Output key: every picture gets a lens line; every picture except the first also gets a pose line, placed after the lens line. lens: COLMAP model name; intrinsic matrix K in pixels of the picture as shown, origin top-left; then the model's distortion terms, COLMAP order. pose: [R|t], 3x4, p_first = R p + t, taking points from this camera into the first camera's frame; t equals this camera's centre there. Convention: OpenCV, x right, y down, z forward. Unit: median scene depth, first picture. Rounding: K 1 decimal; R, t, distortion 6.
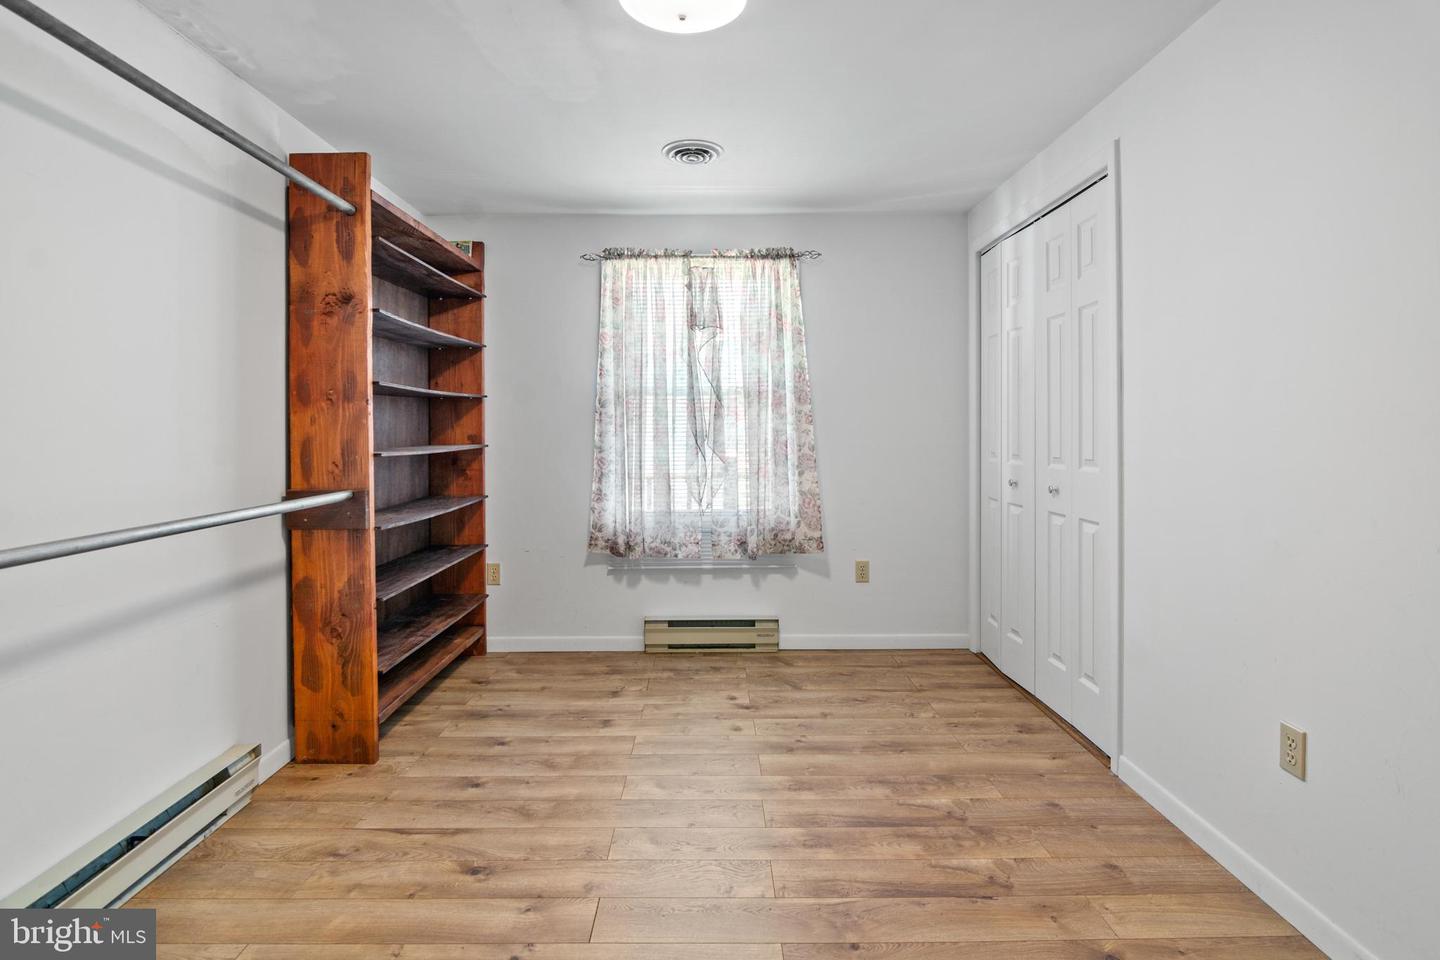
lens RADIAL K [[713.6, 0, 709.0], [0, 713.6, 432.8], [0, 0, 1]] dist [-0.002819, -0.004113]
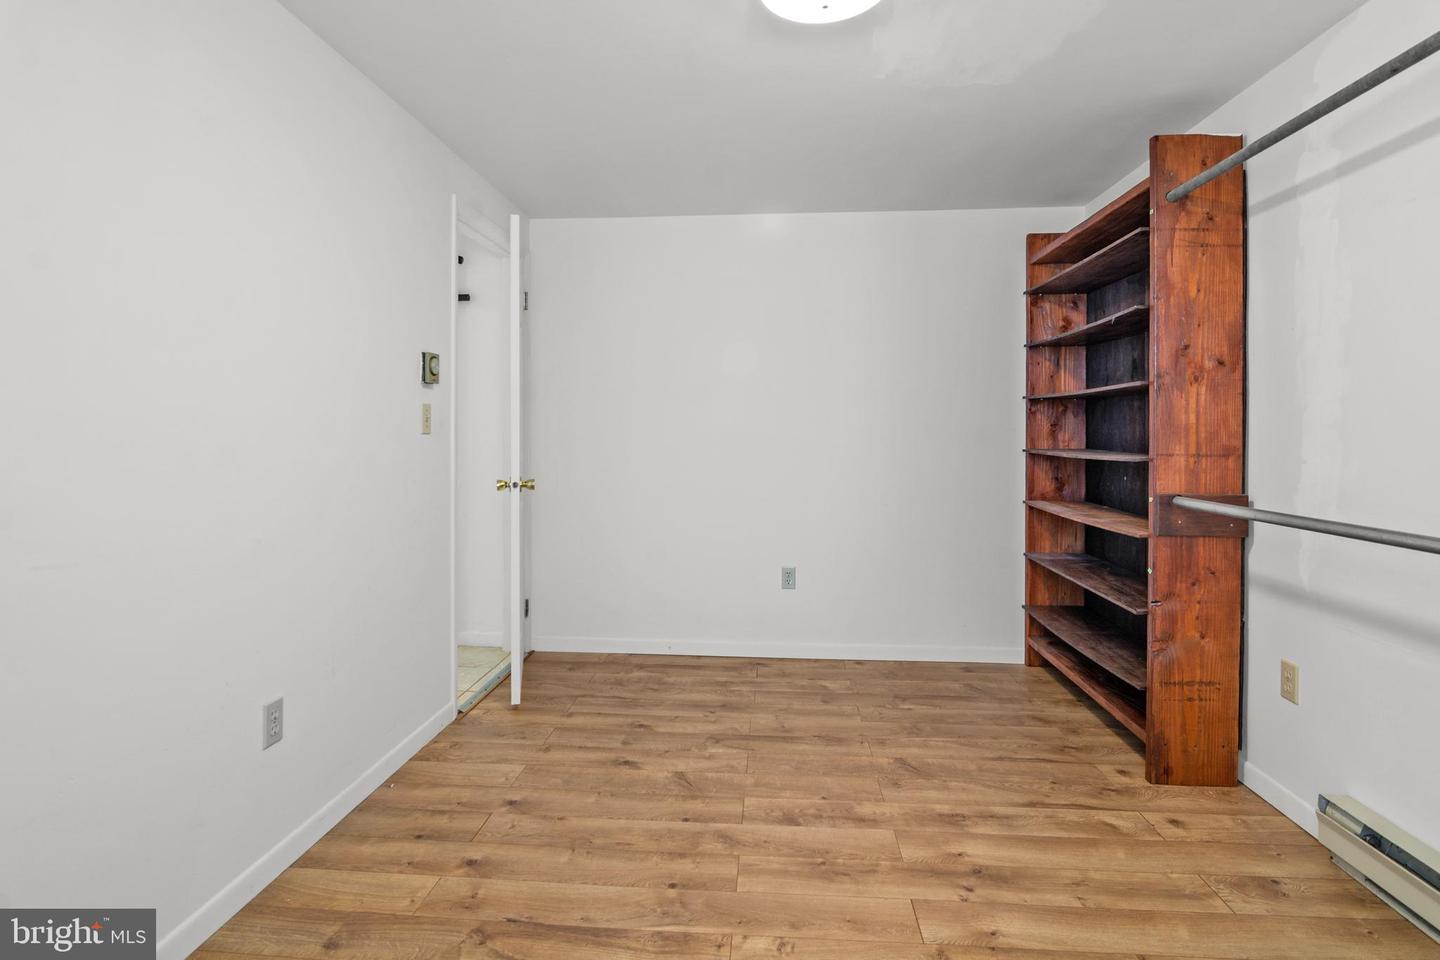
lens RADIAL K [[713.6, 0, 721.6], [0, 713.6, 437.8], [0, 0, 1]] dist [-0.002819, -0.004113]
pose [[-0.997125, 0.002348, 0.075743, 0.021811], [0.003248, 0.999926, 0.011759, -0.005458], [-0.075709, 0.011971, -0.997058, 1.208016]]
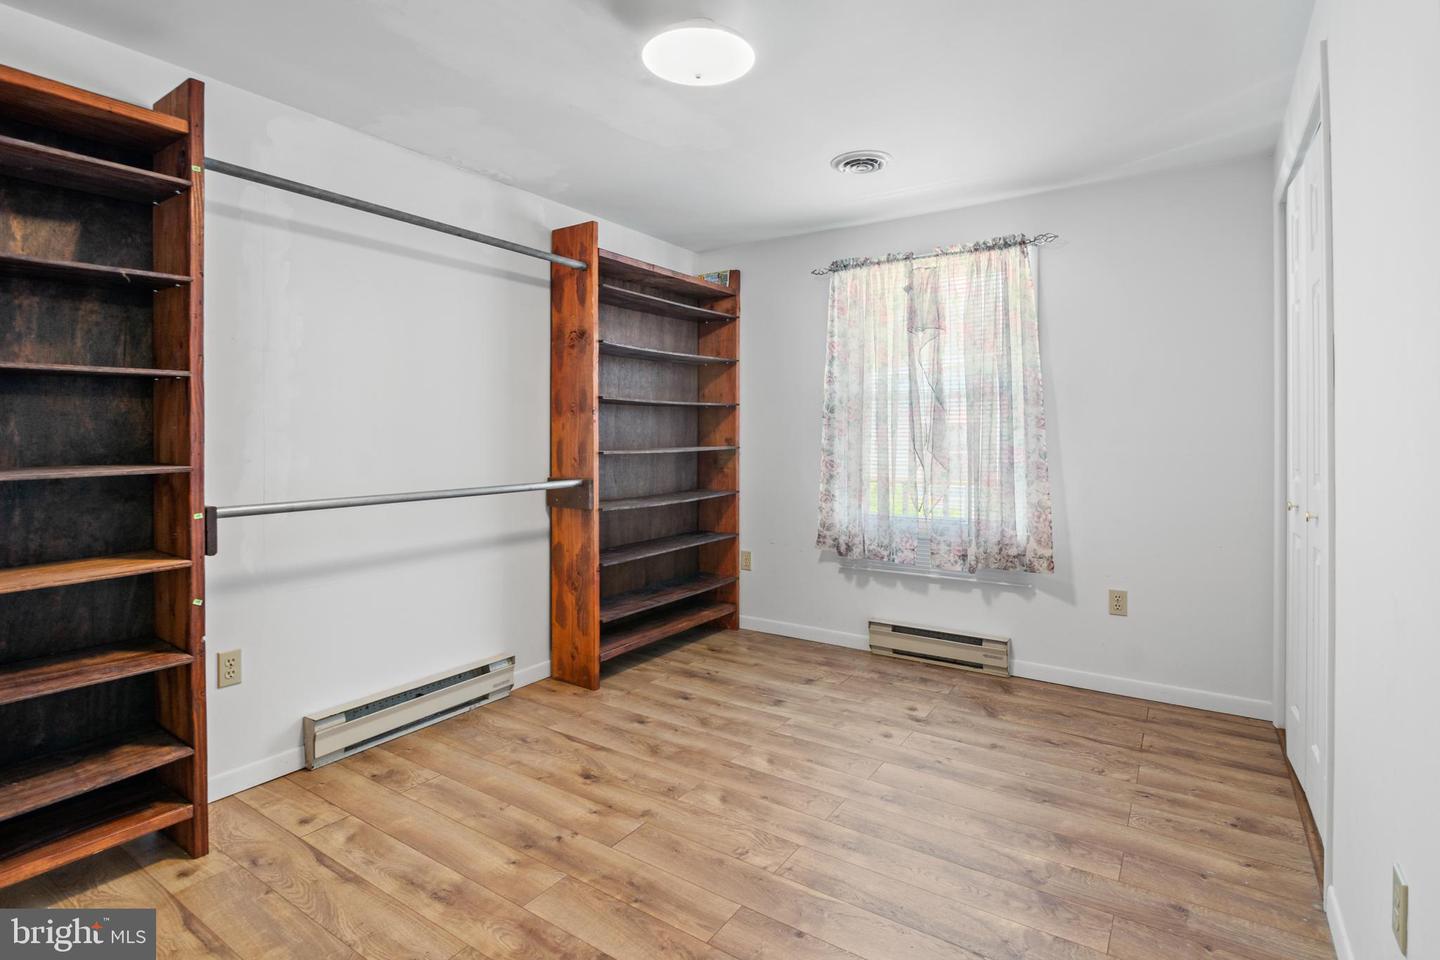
lens RADIAL K [[713.6, 0, 710.9], [0, 713.6, 434.1], [0, 0, 1]] dist [-0.002819, -0.004113]
pose [[0.826578, 0.004067, -0.562807, 0.385839], [-0.005263, 0.999986, -0.000504, -0.003214], [0.562797, 0.003379, 0.826588, 0.038235]]
